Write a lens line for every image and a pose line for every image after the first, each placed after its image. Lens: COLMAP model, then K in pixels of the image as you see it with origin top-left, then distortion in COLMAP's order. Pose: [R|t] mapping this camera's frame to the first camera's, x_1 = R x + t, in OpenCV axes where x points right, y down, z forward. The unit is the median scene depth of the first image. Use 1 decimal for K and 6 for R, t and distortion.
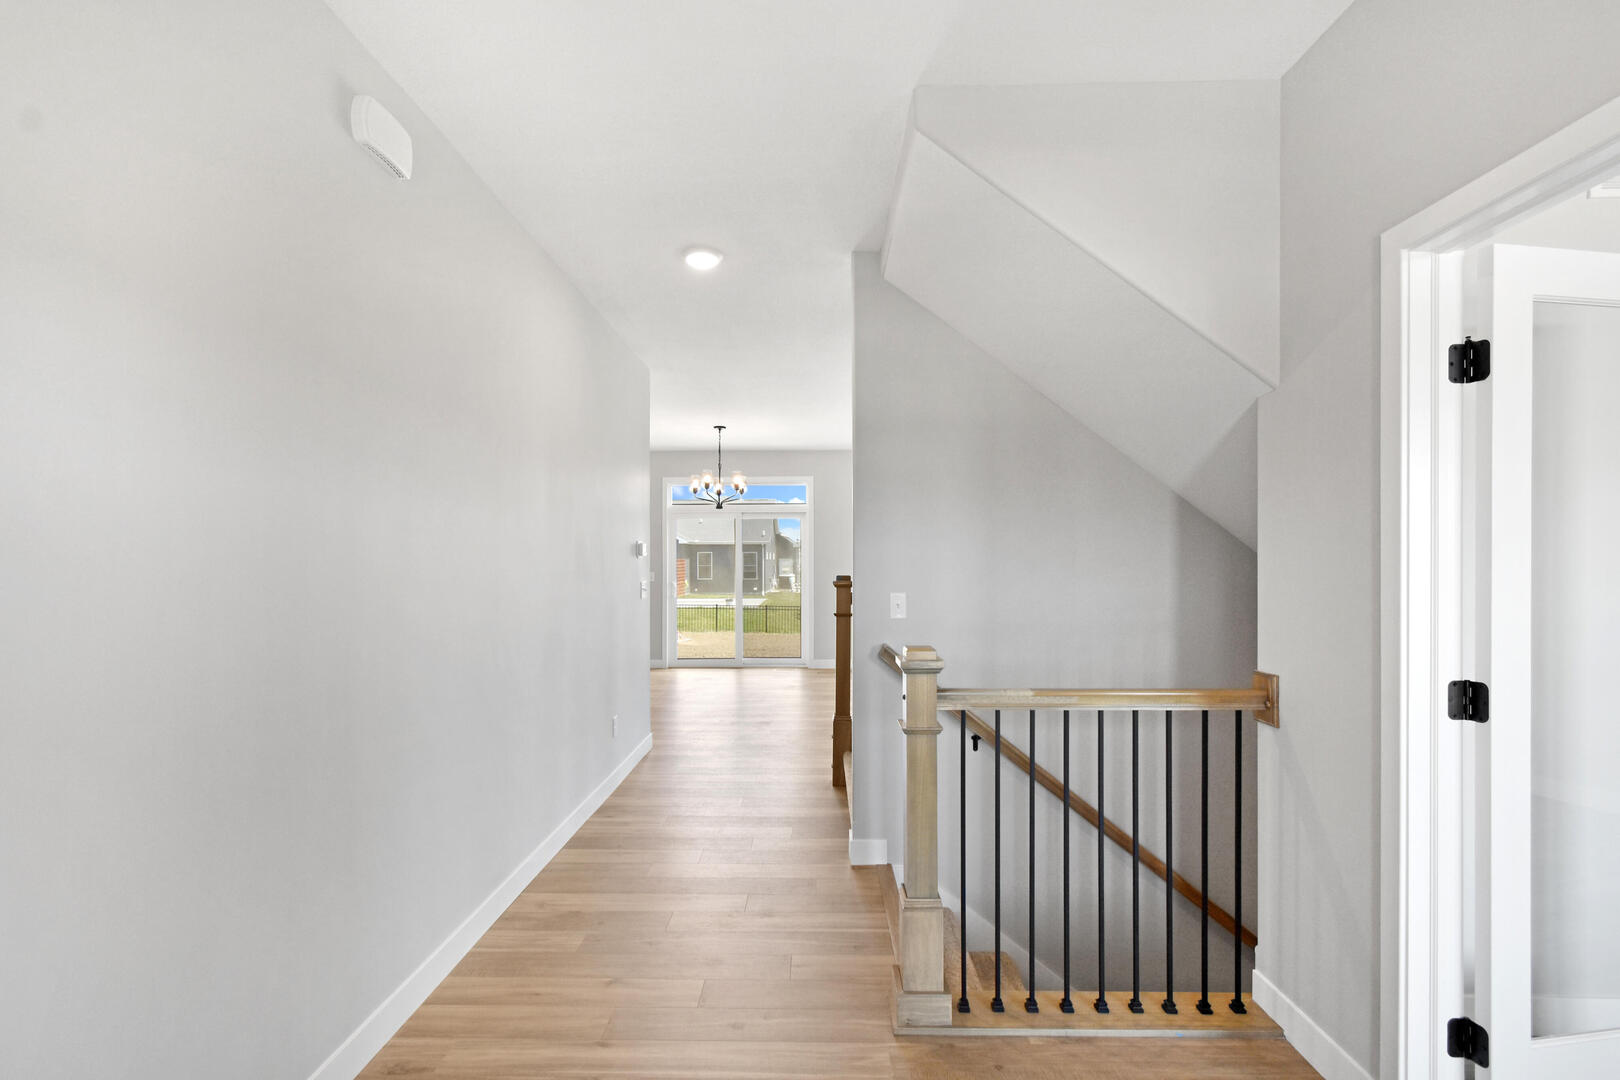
lens RADIAL K [[737.8, 0, 796.8], [0, 737.8, 560.3], [0, 0, 1]] dist [-0.004545, -0.001258]
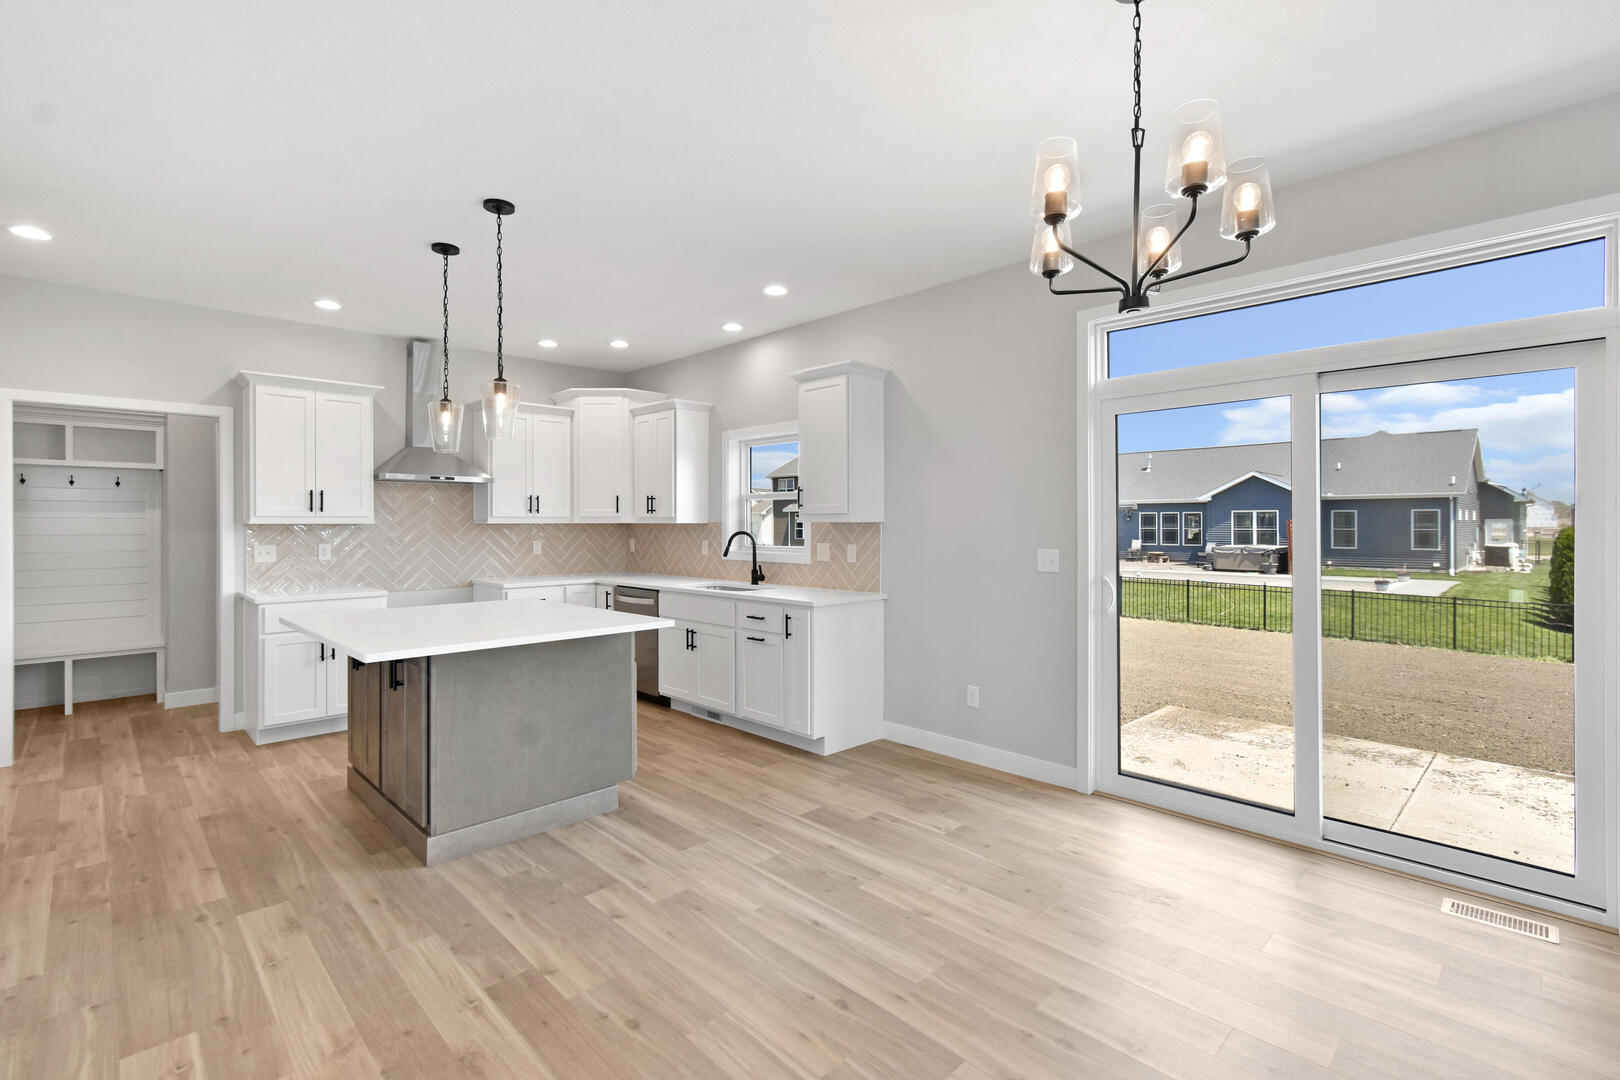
lens RADIAL K [[737.8, 0, 819.2], [0, 737.8, 526.0], [0, 0, 1]] dist [-0.004545, -0.001258]
pose [[0.723727, -0.000417, -0.690087, -0.002035], [0.003374, 0.999990, 0.002934, 0.000163], [0.690078, -0.004452, 0.723721, 0.145952]]
